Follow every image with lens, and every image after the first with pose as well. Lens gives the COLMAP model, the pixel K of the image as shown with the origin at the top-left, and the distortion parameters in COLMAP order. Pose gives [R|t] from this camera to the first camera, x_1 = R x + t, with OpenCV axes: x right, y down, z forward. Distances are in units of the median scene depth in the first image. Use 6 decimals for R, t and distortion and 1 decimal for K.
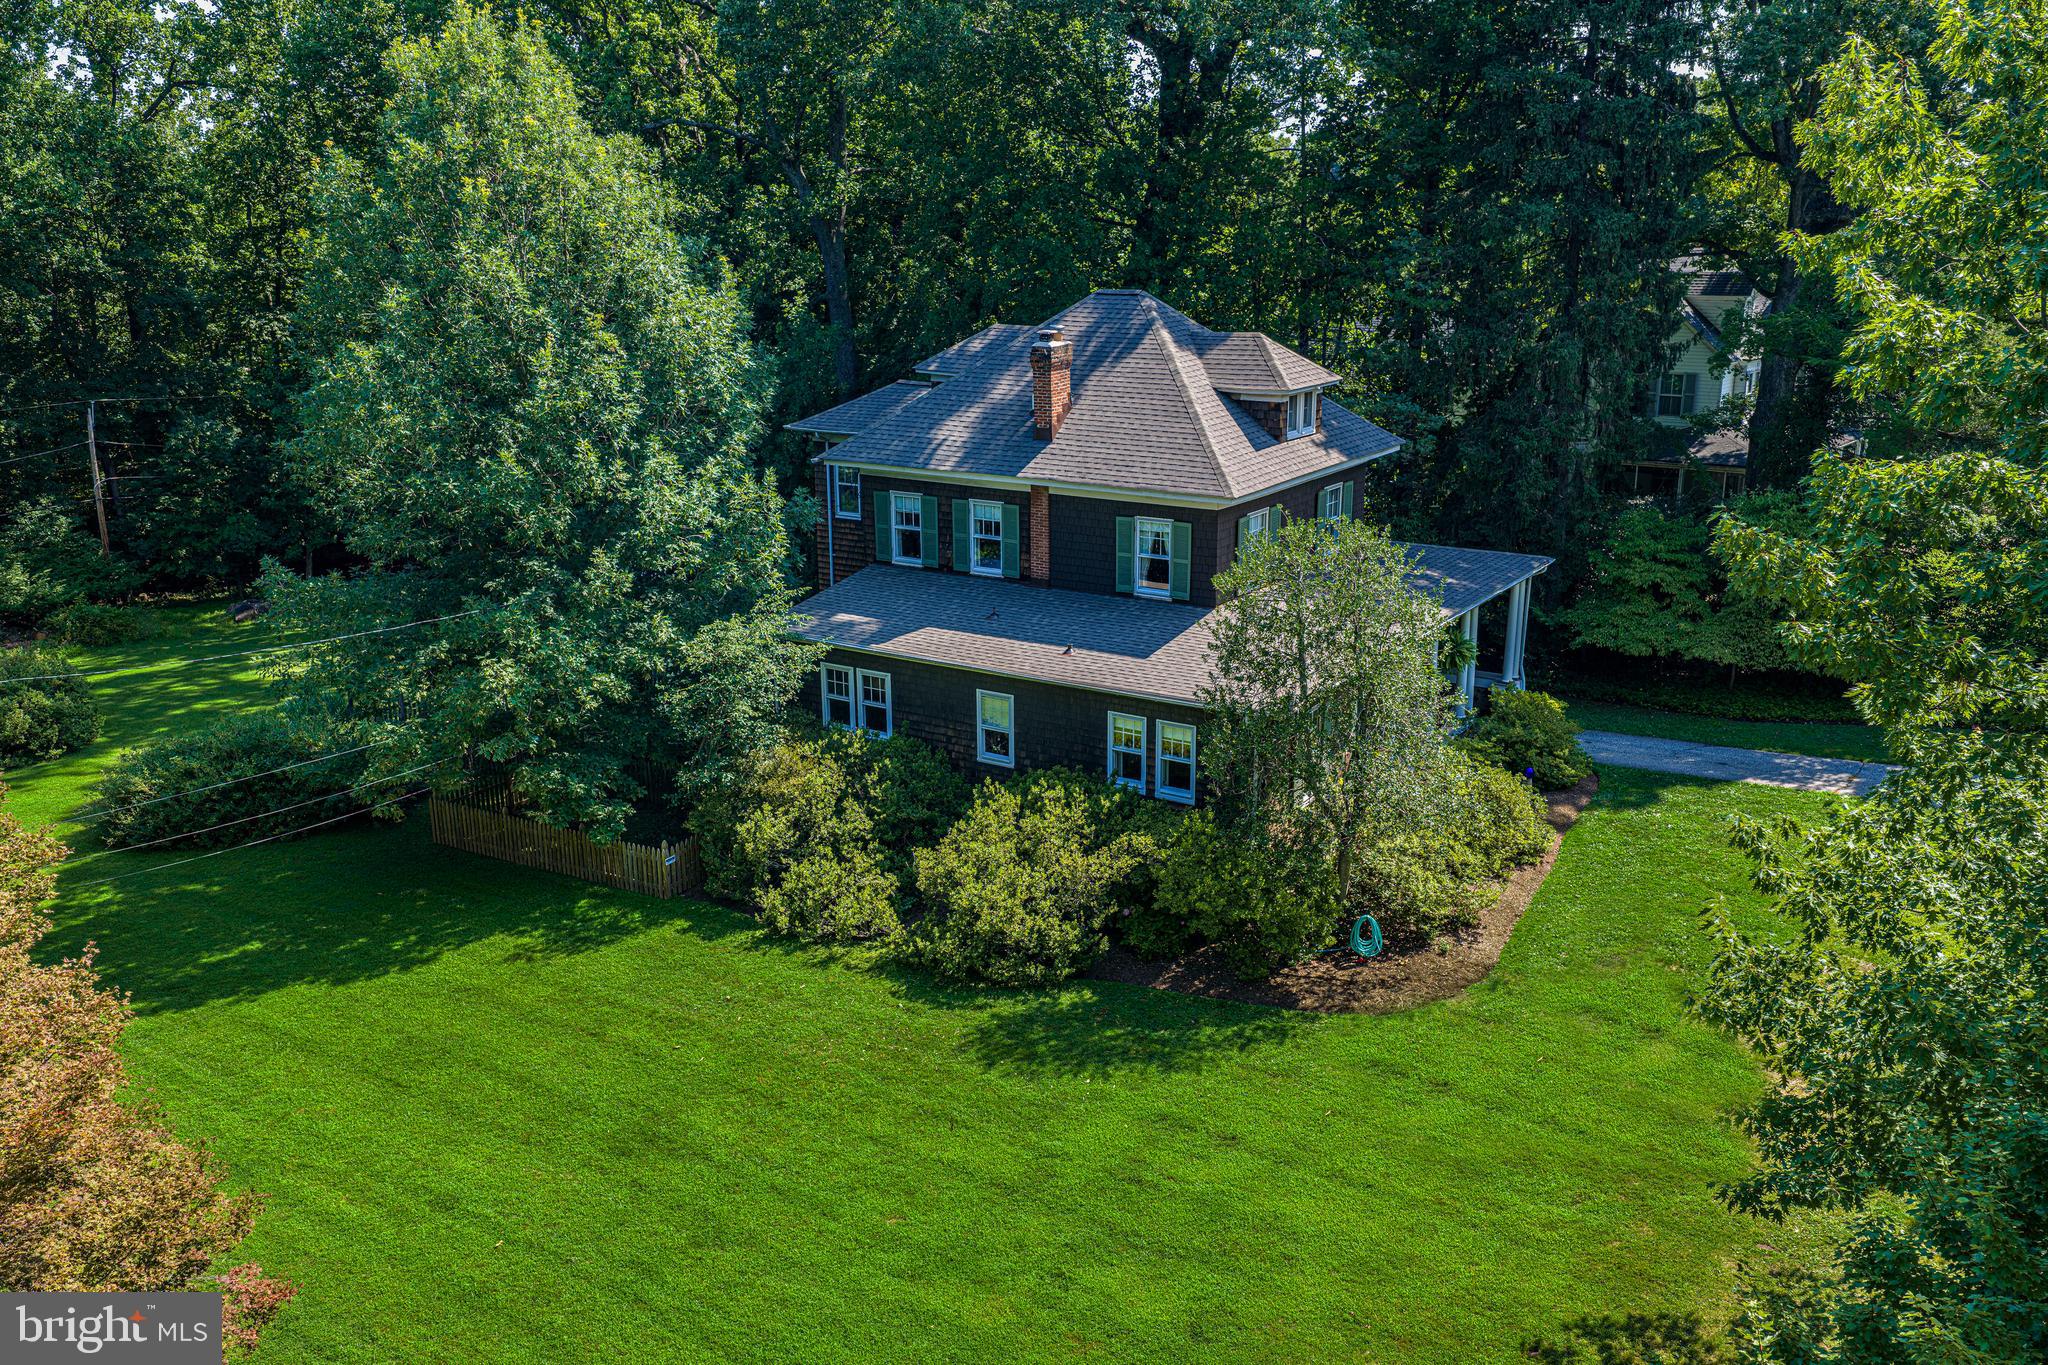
lens RADIAL K [[1680.8, 0, 1028.8], [0, 1680.8, 726.0], [0, 0, 1]] dist [0.004097, -0.019310]
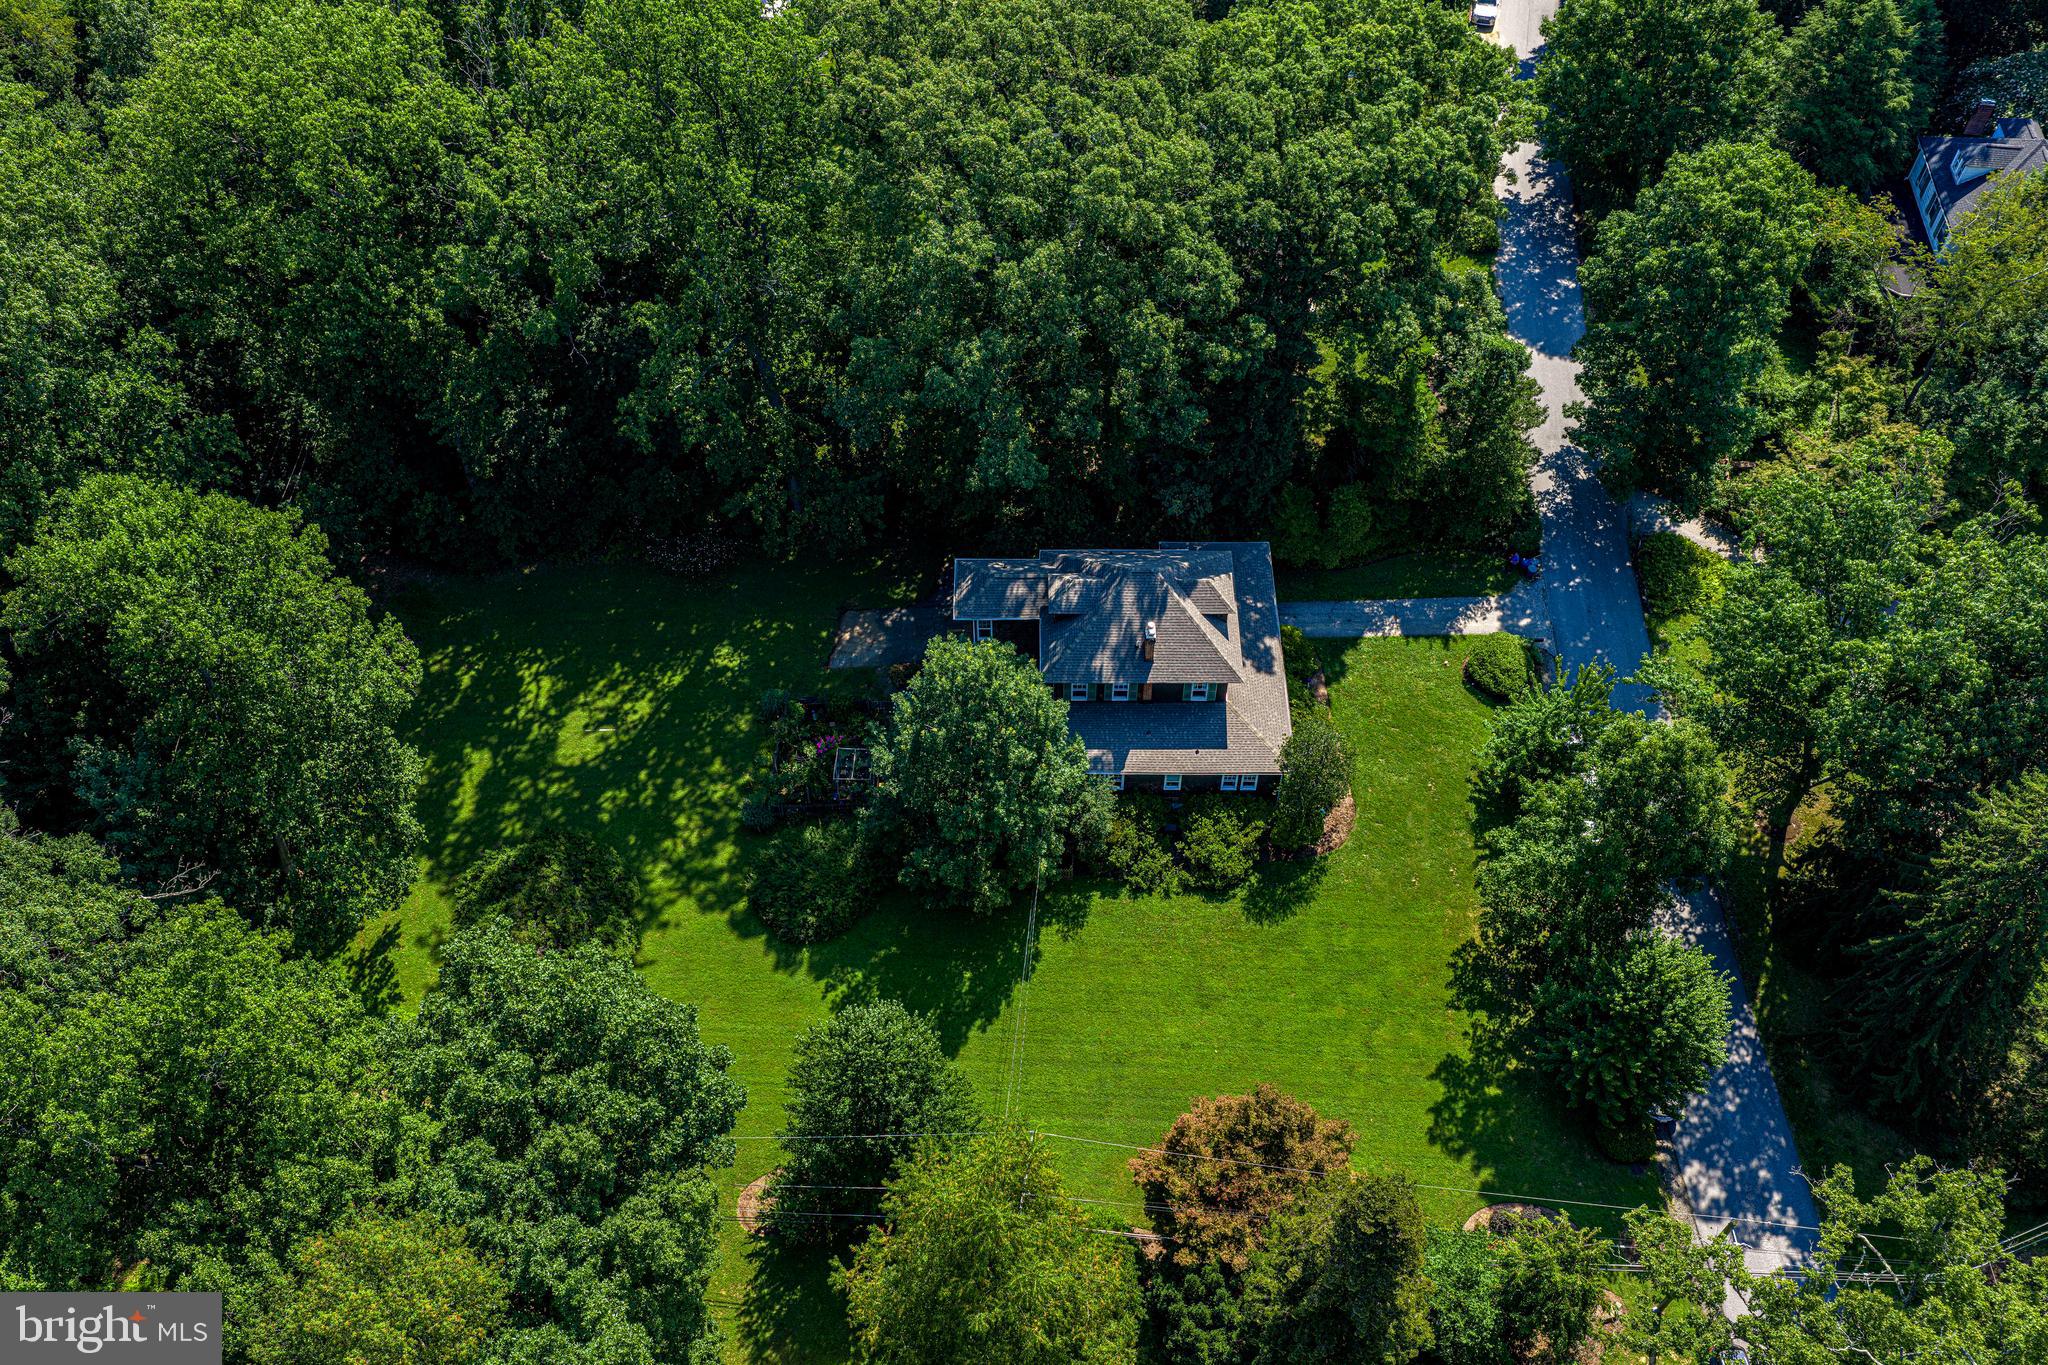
lens RADIAL K [[1731.5, 0, 1024.0], [0, 1731.5, 682.5], [0, 0, 1]] dist [0.014073, -0.000645]
pose [[0.841335, -0.420067, 0.340146, -1.133996], [0.151144, 0.787033, 0.598109, -1.878612], [-0.518952, -0.451799, 0.725649, -0.837366]]
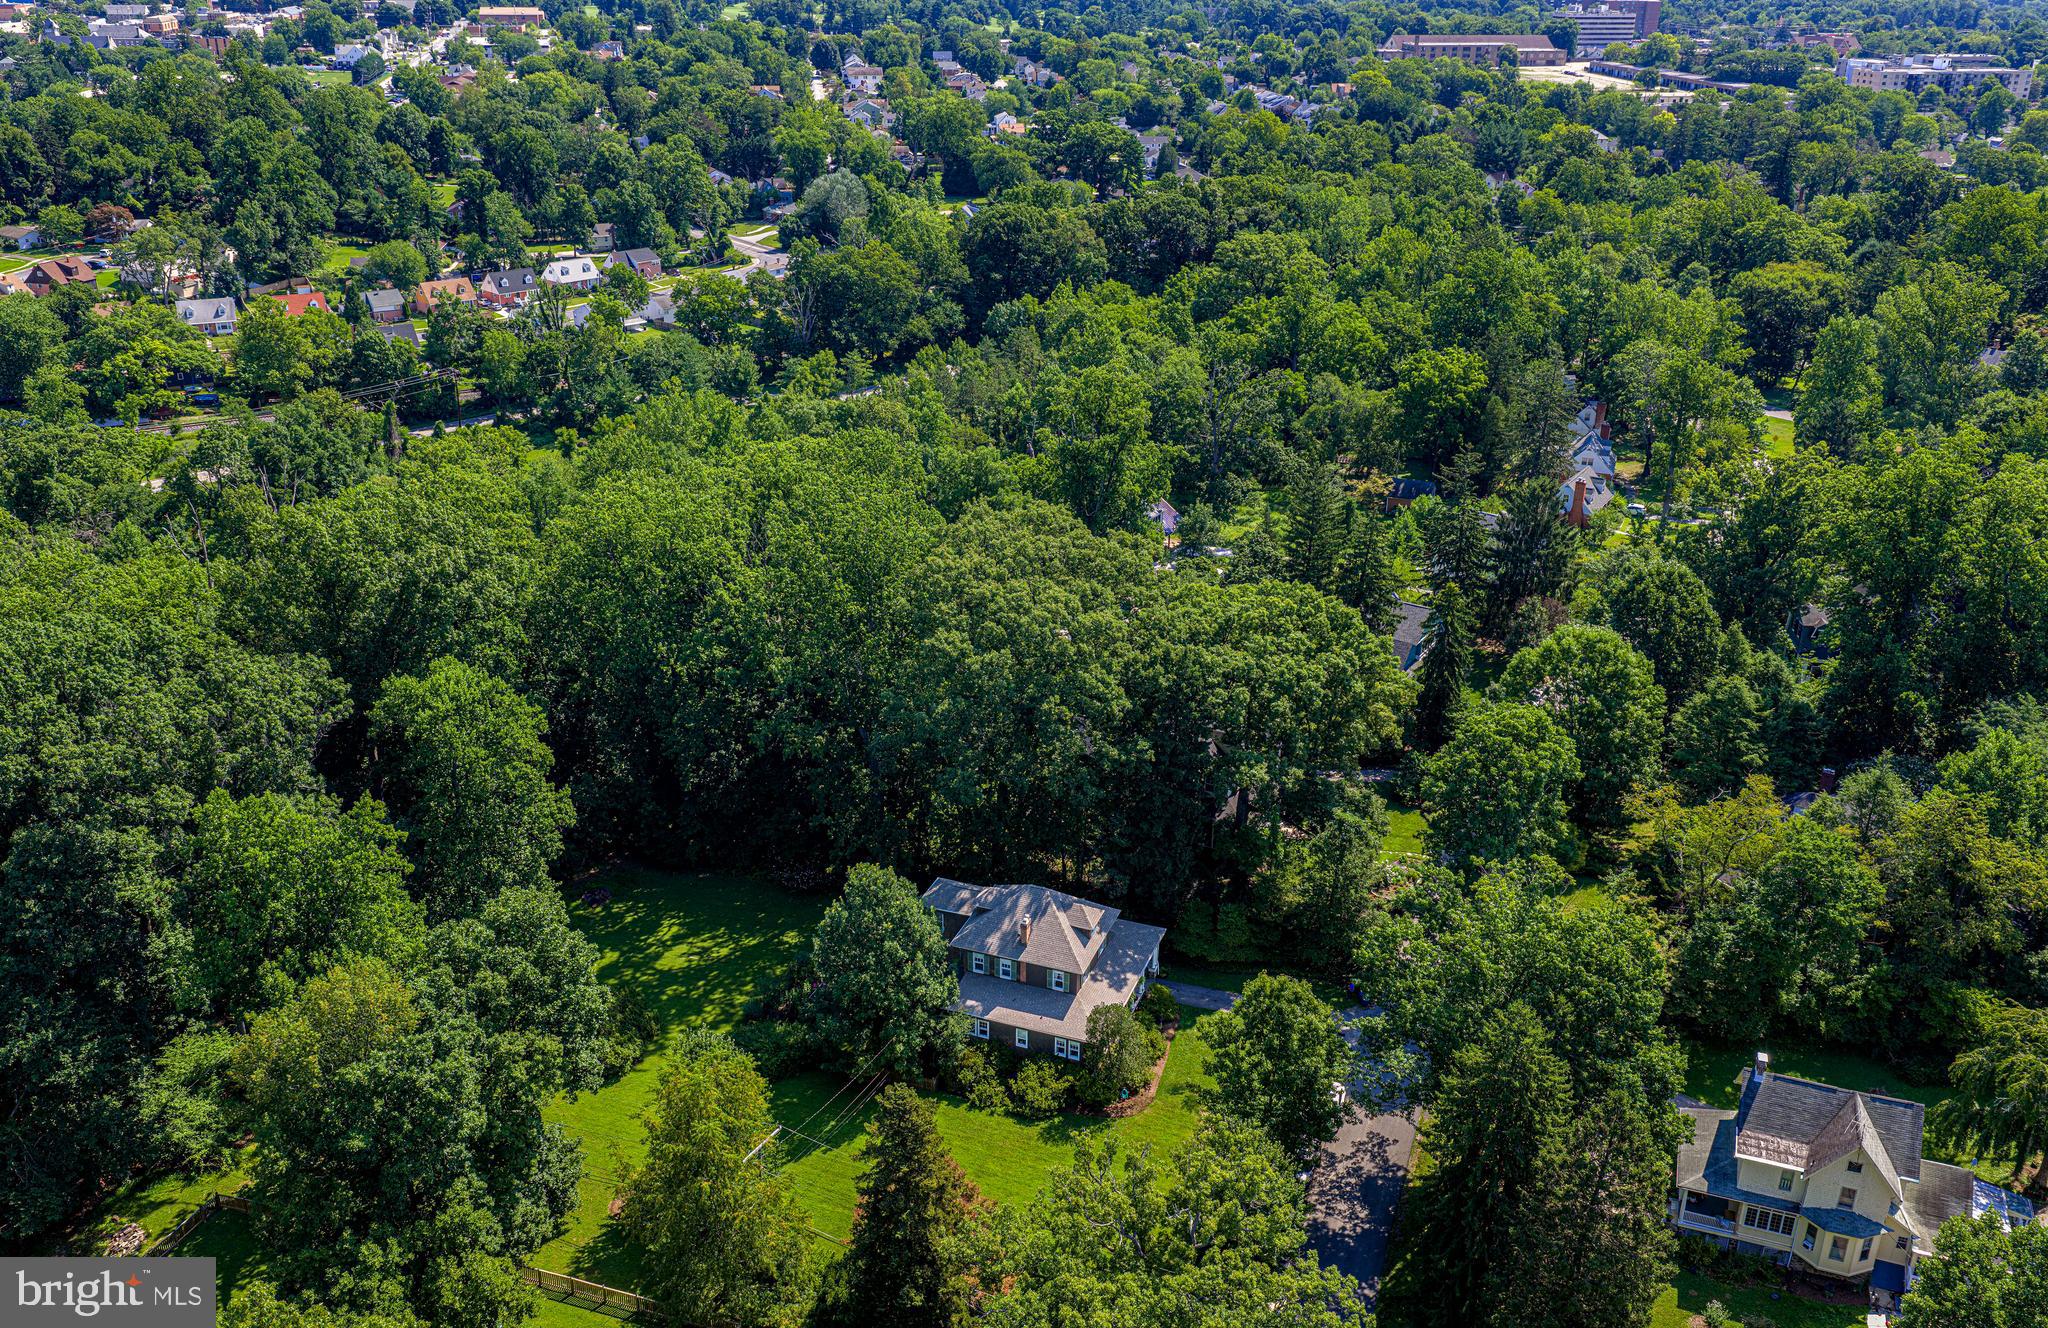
lens RADIAL K [[1701.5, 0, 1024.0], [0, 1701.5, 664.0], [0, 0, 1]] dist [0.002756, -0.000772]
pose [[0.976998, -0.073749, 0.200089, -0.732275], [0.048971, 0.990811, 0.126080, -1.339316], [-0.207549, -0.113382, 0.971632, -2.651214]]
